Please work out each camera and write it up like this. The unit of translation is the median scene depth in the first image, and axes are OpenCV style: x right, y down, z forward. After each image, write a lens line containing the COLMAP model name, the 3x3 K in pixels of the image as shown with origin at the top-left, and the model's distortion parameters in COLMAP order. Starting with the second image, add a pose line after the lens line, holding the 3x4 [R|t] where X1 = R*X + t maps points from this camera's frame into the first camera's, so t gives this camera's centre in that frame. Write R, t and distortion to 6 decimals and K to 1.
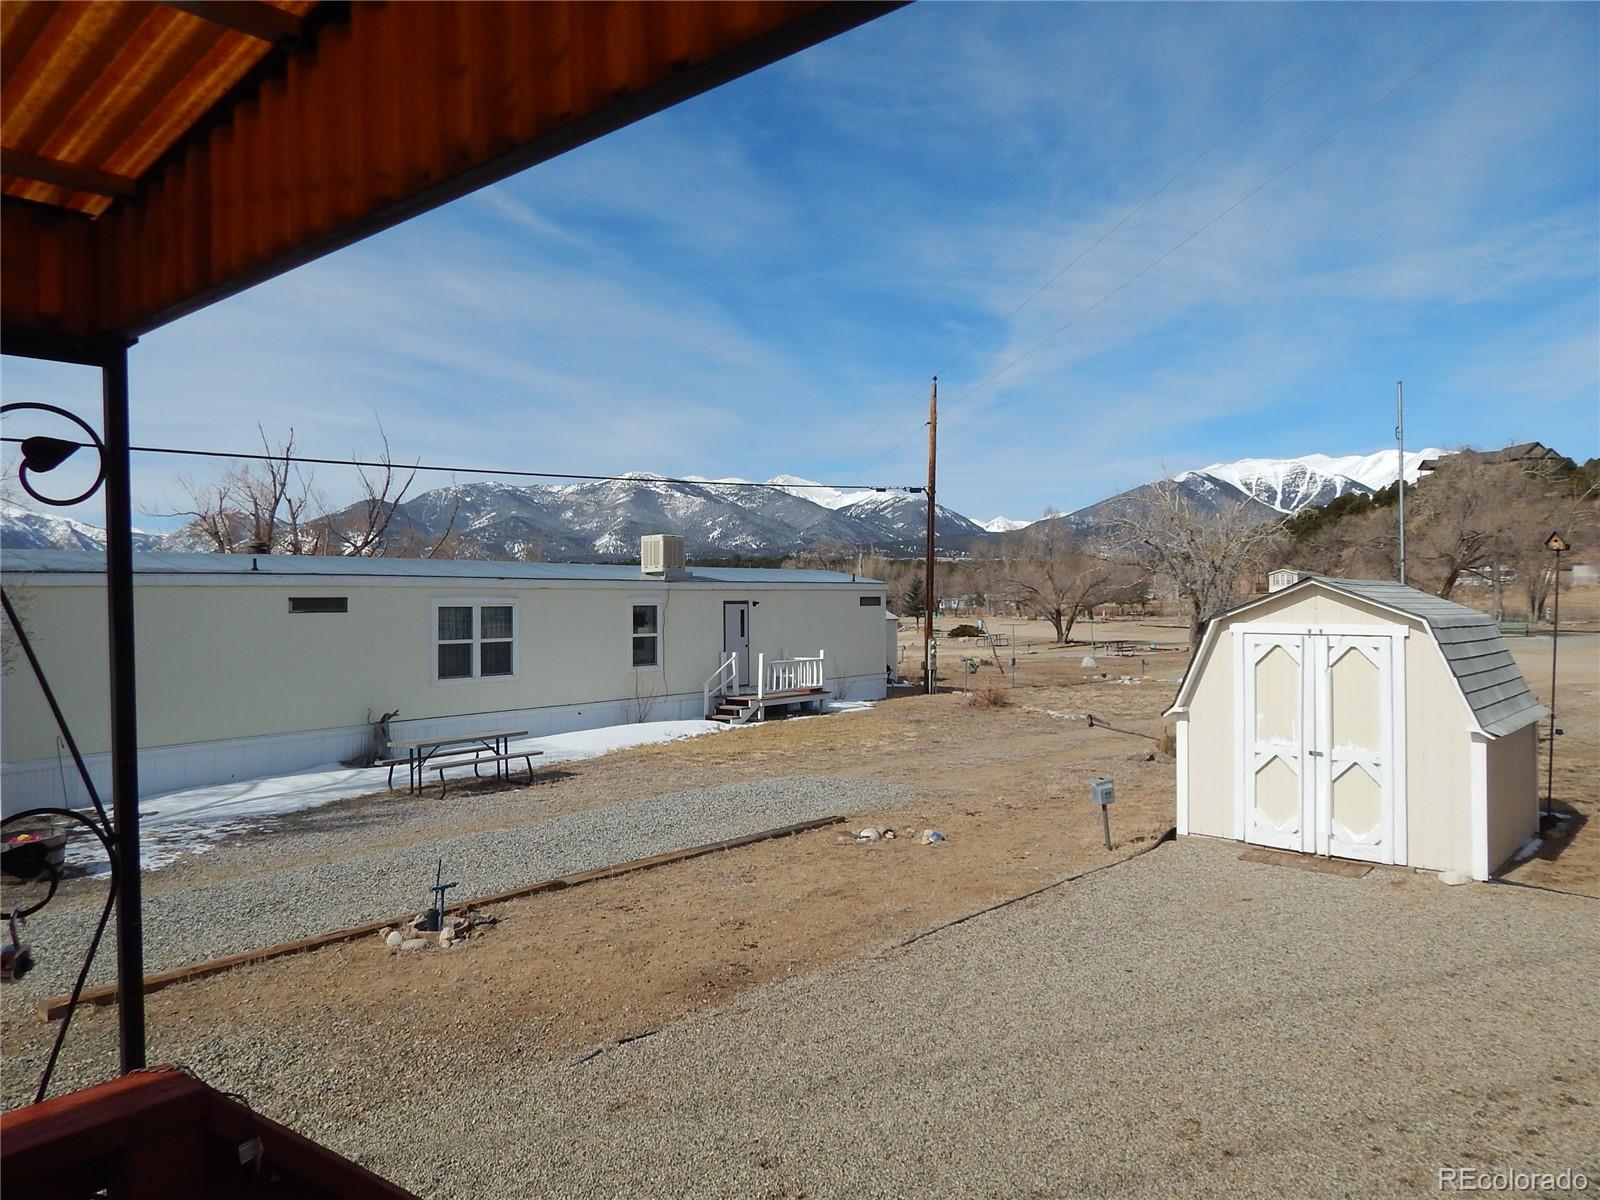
lens RADIAL K [[1073.7, 0, 800.0], [0, 1073.7, 581.3], [0, 0, 1]] dist [0.005389, -0.005660]
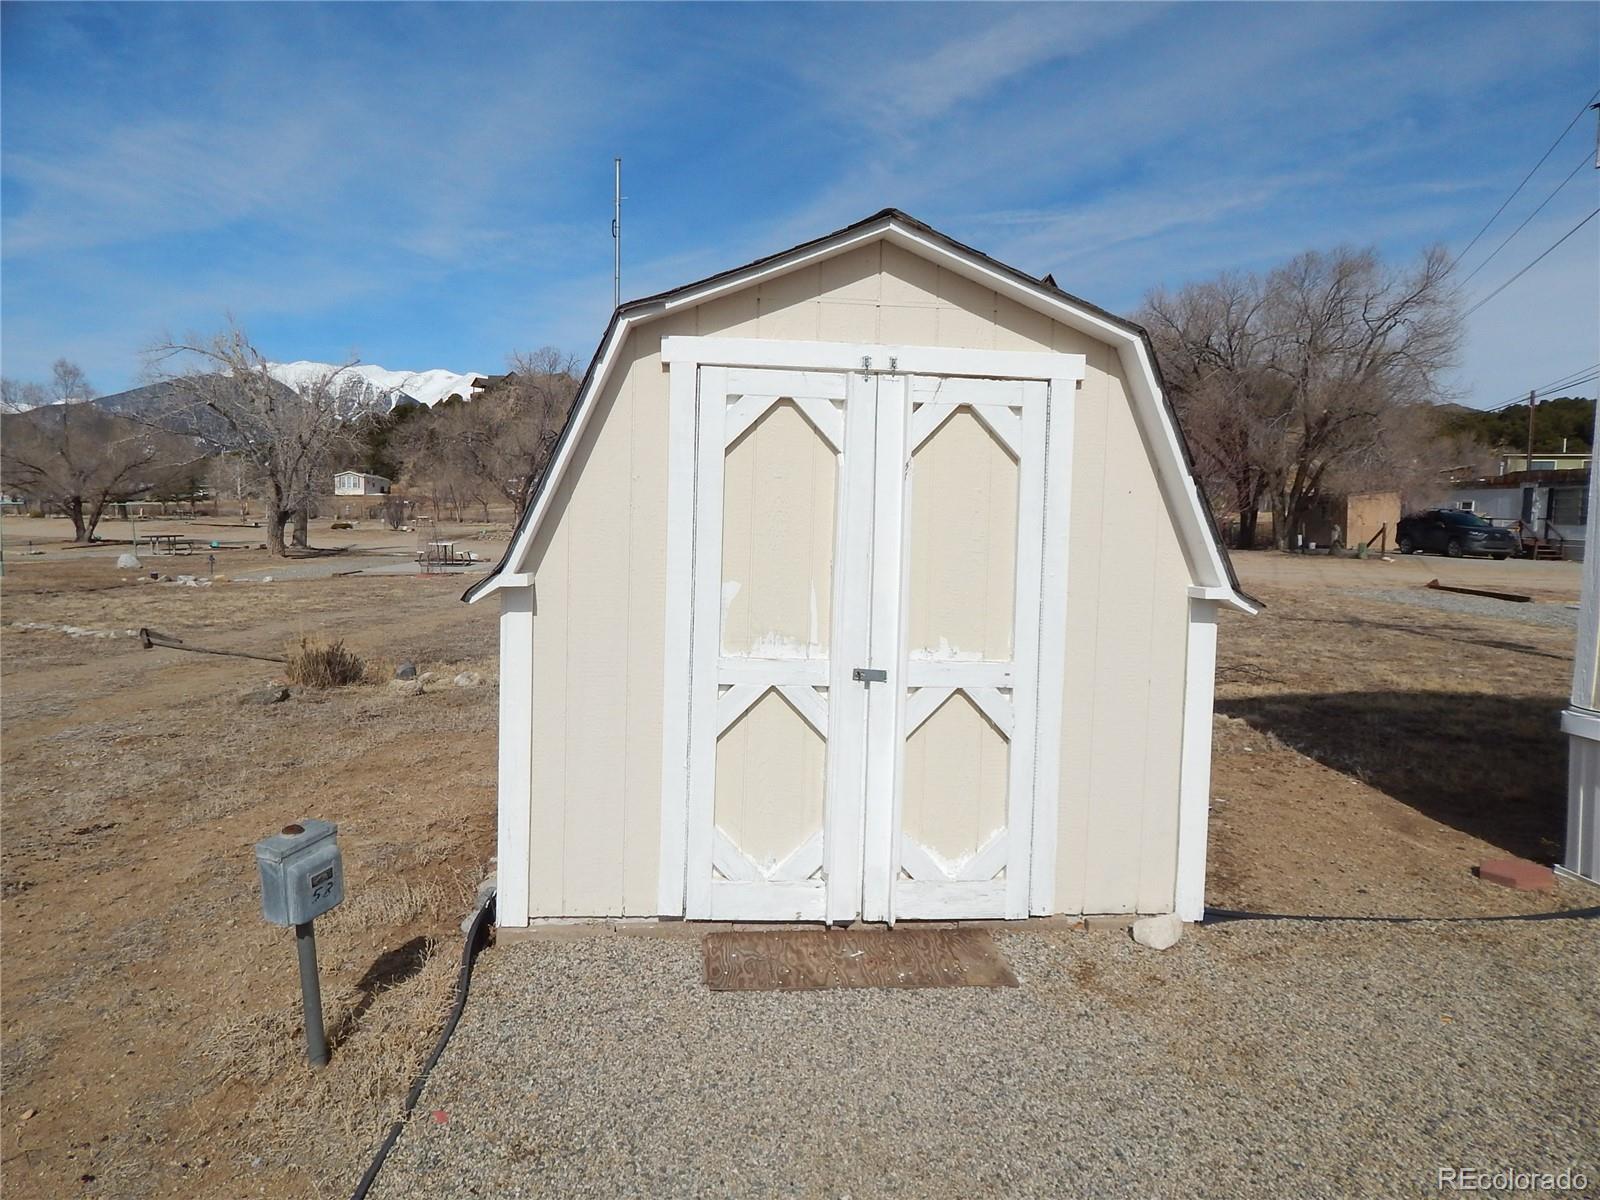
lens RADIAL K [[1073.7, 0, 800.0], [0, 1073.7, 581.3], [0, 0, 1]] dist [0.005389, -0.005660]
pose [[0.675972, -0.024887, 0.736507, 0.071104], [-0.037372, 0.996986, 0.067989, 0.041306], [-0.735979, -0.073483, 0.673004, 0.311814]]
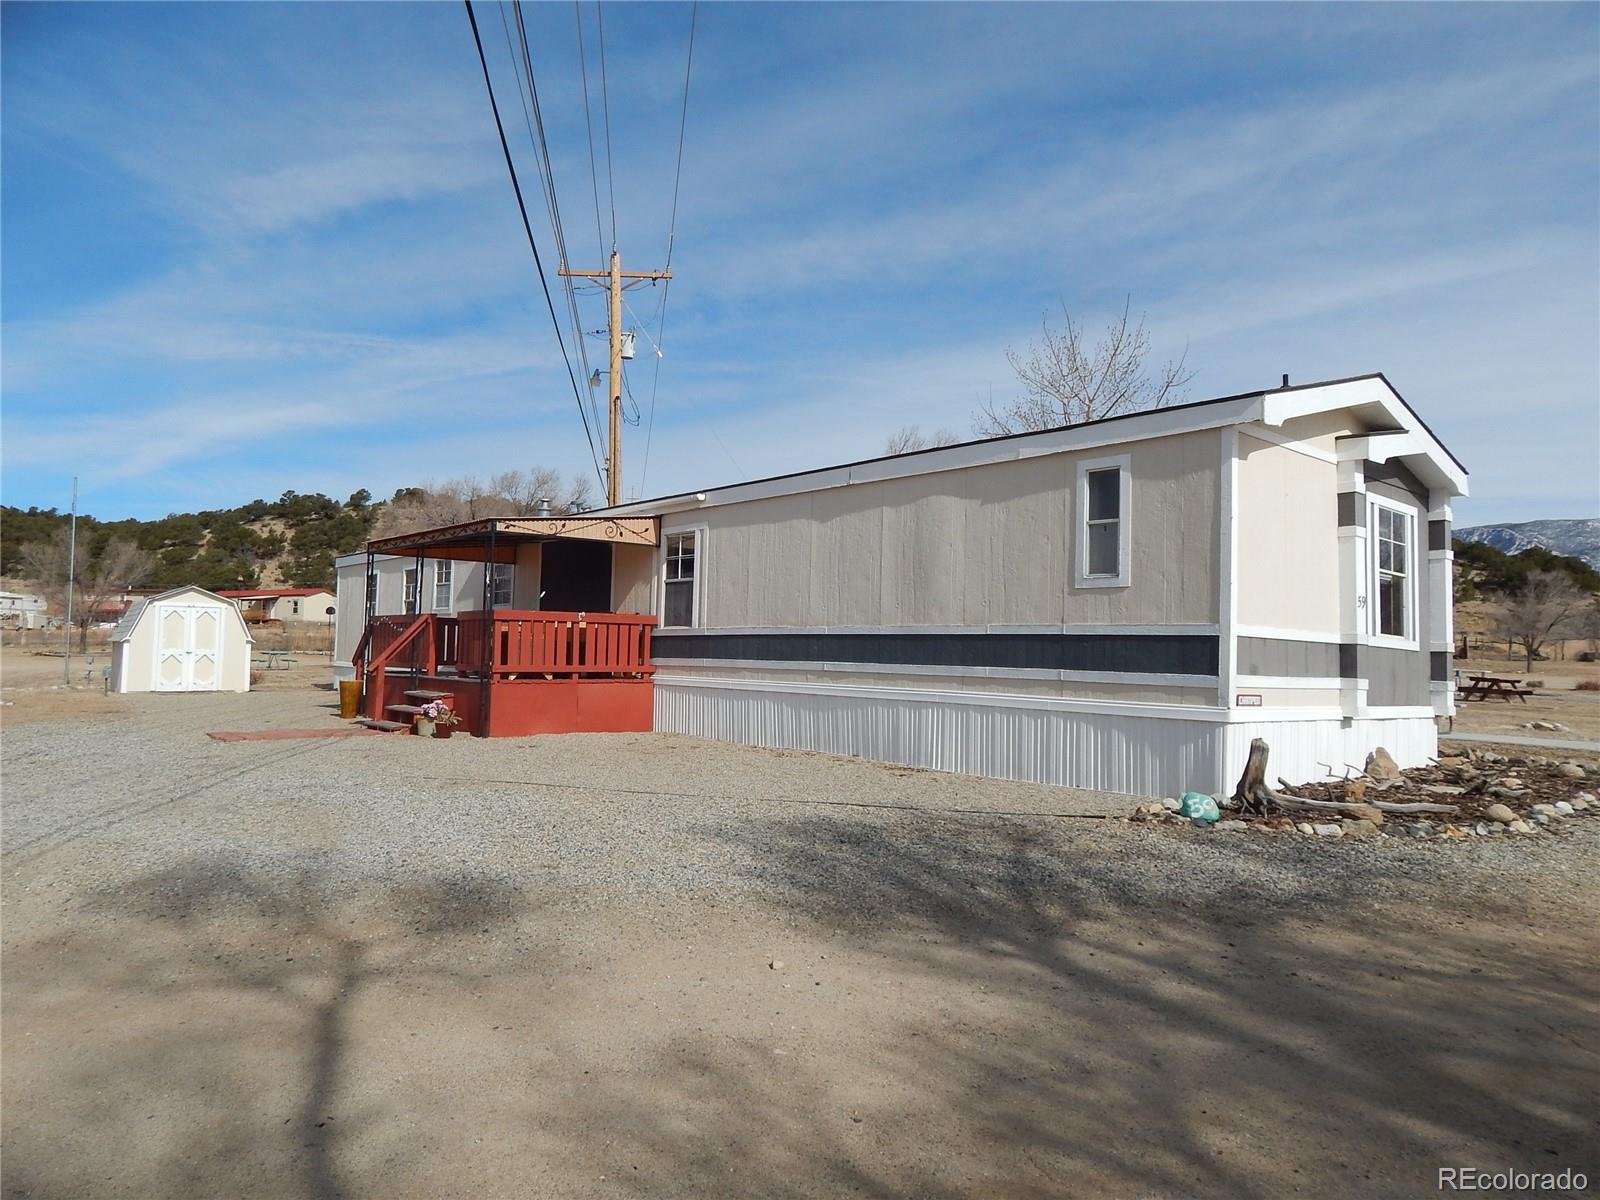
lens RADIAL K [[1073.7, 0, 800.0], [0, 1073.7, 581.3], [0, 0, 1]] dist [0.005389, -0.005660]
pose [[0.176852, 0.066113, 0.982014, -0.743234], [-0.025531, 0.997714, -0.062572, 0.046894], [-0.983906, -0.014006, 0.178136, -0.369713]]
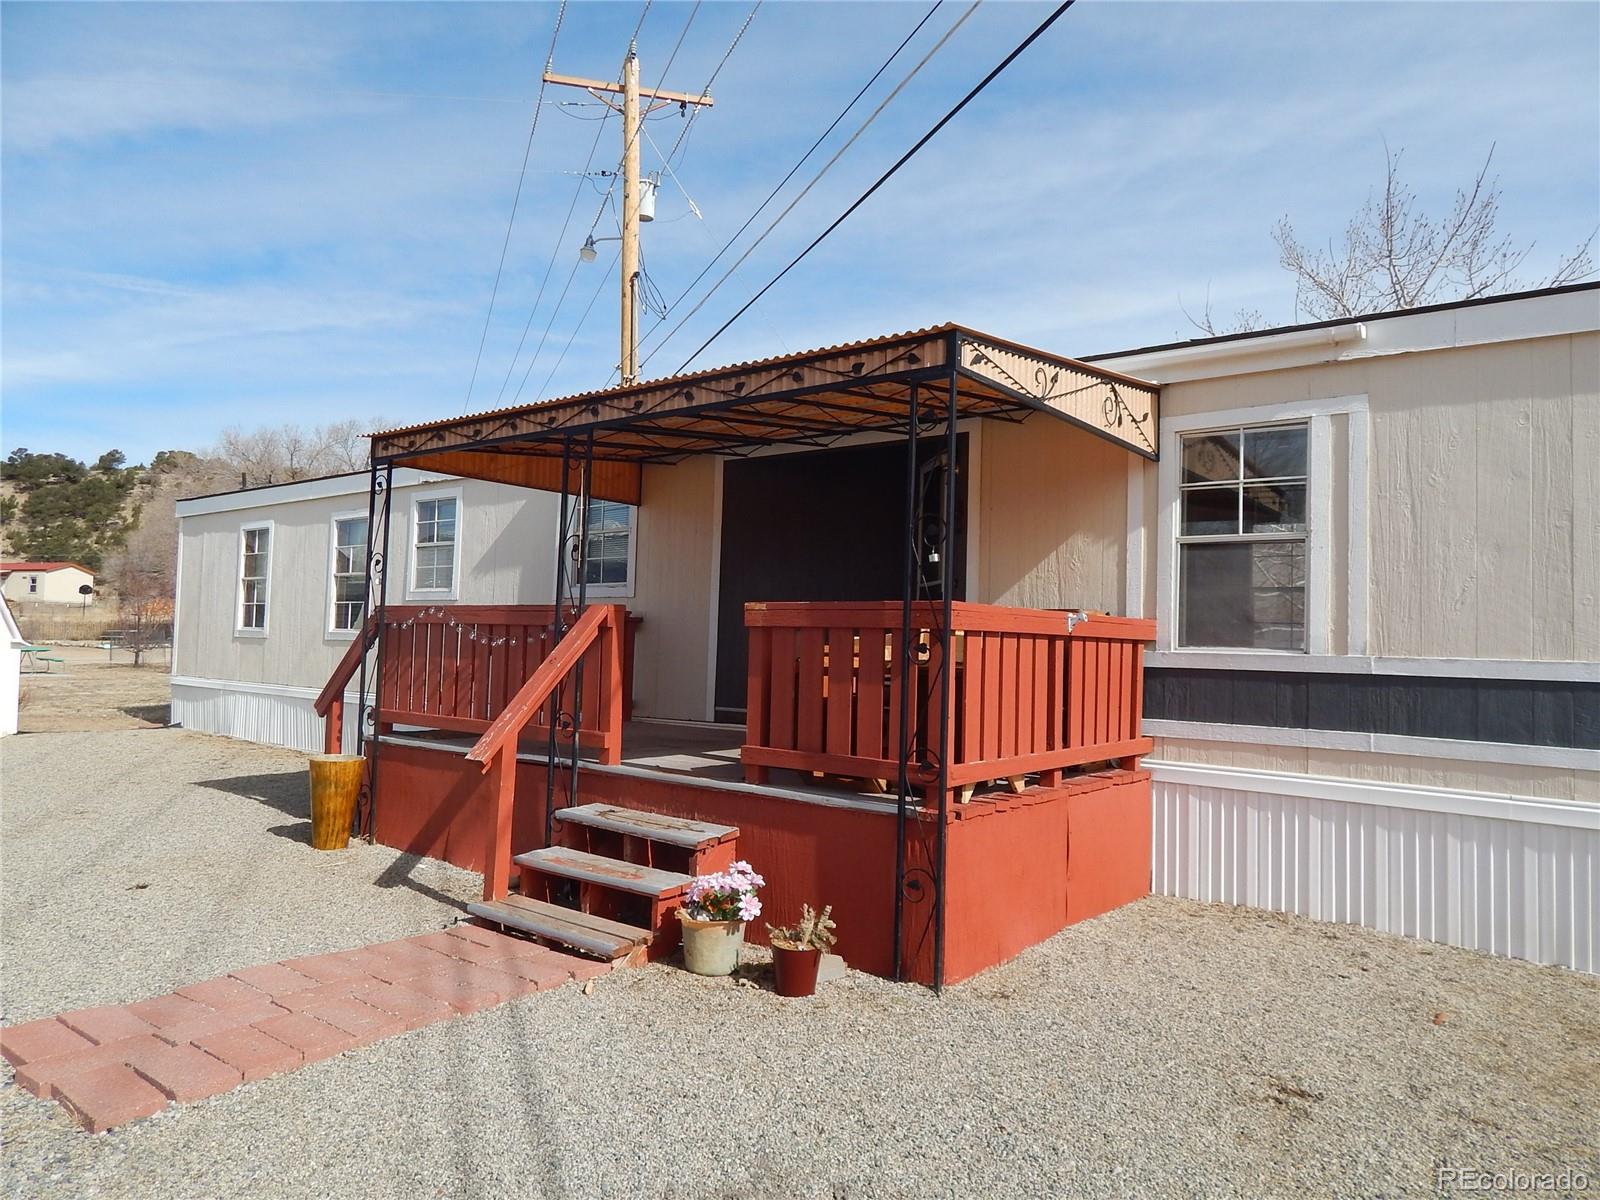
lens RADIAL K [[1073.7, 0, 800.0], [0, 1073.7, 581.3], [0, 0, 1]] dist [0.005389, -0.005660]
pose [[-0.011217, 0.055943, 0.998371, -0.378385], [-0.032541, 0.997885, -0.056281, 0.037489], [-0.999407, -0.033119, -0.009373, -0.059594]]
